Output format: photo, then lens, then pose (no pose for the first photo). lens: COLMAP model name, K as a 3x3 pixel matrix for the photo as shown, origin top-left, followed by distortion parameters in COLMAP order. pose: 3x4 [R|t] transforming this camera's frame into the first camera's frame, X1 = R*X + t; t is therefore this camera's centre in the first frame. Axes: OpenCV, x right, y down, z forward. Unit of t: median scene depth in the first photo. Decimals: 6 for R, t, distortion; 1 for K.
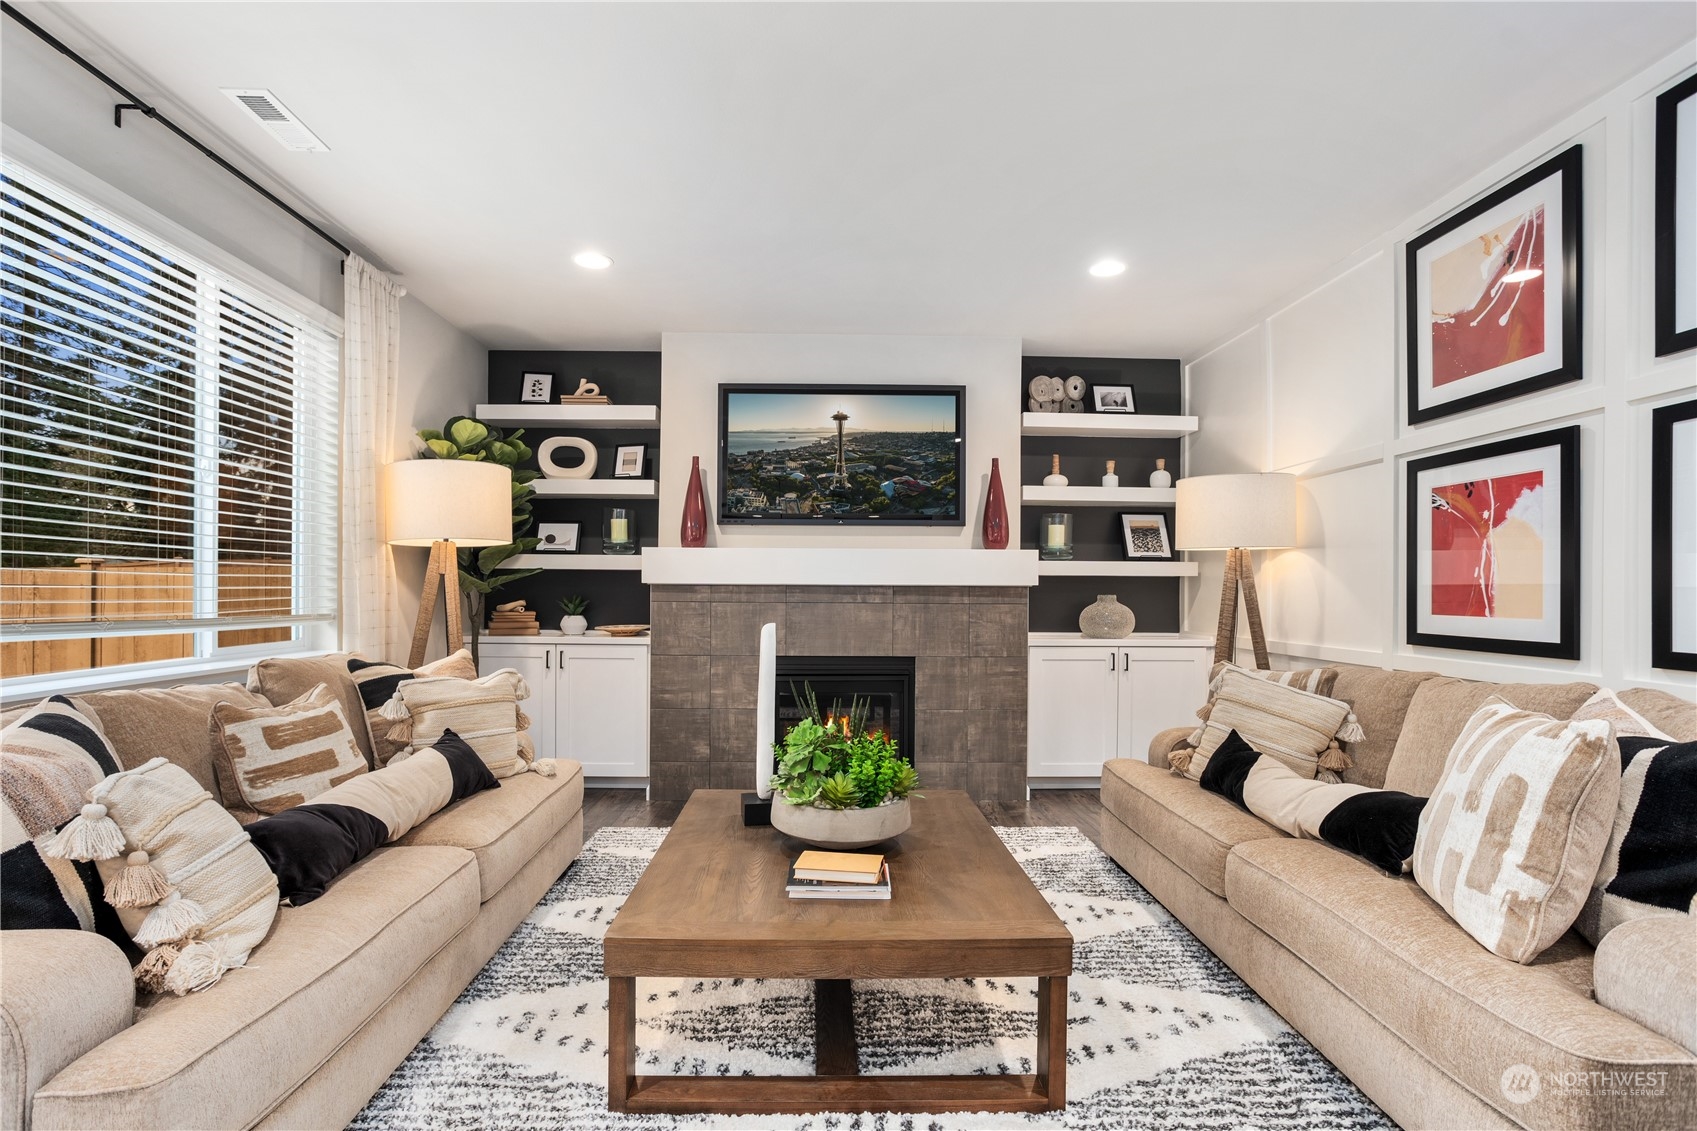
lens RADIAL K [[845.9, 0, 836.5], [0, 845.9, 572.6], [0, 0, 1]] dist [-0.047344, 0.034332]
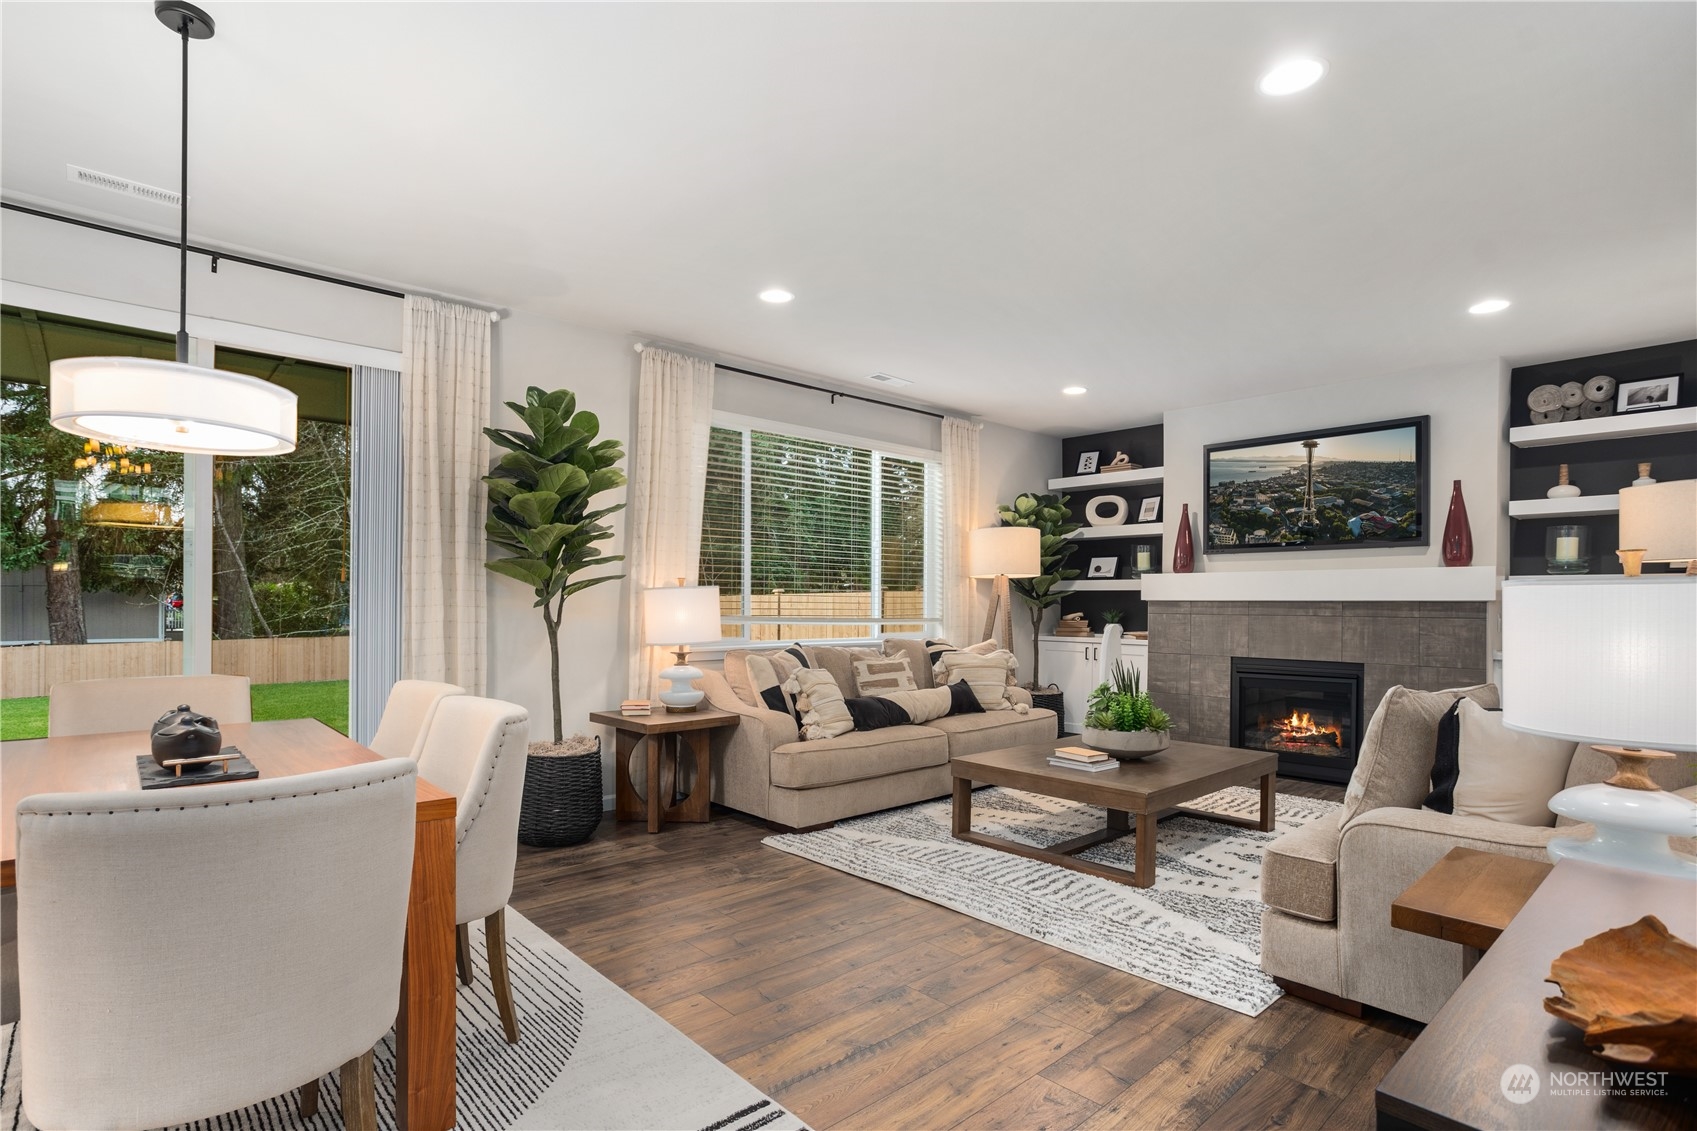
lens RADIAL K [[845.9, 0, 836.5], [0, 845.9, 572.6], [0, 0, 1]] dist [-0.047344, 0.034332]
pose [[0.653715, -0.028513, -0.756203, 0.481074], [0.013453, 0.999570, -0.026060, -0.003307], [0.756621, 0.006863, 0.653817, -0.276158]]
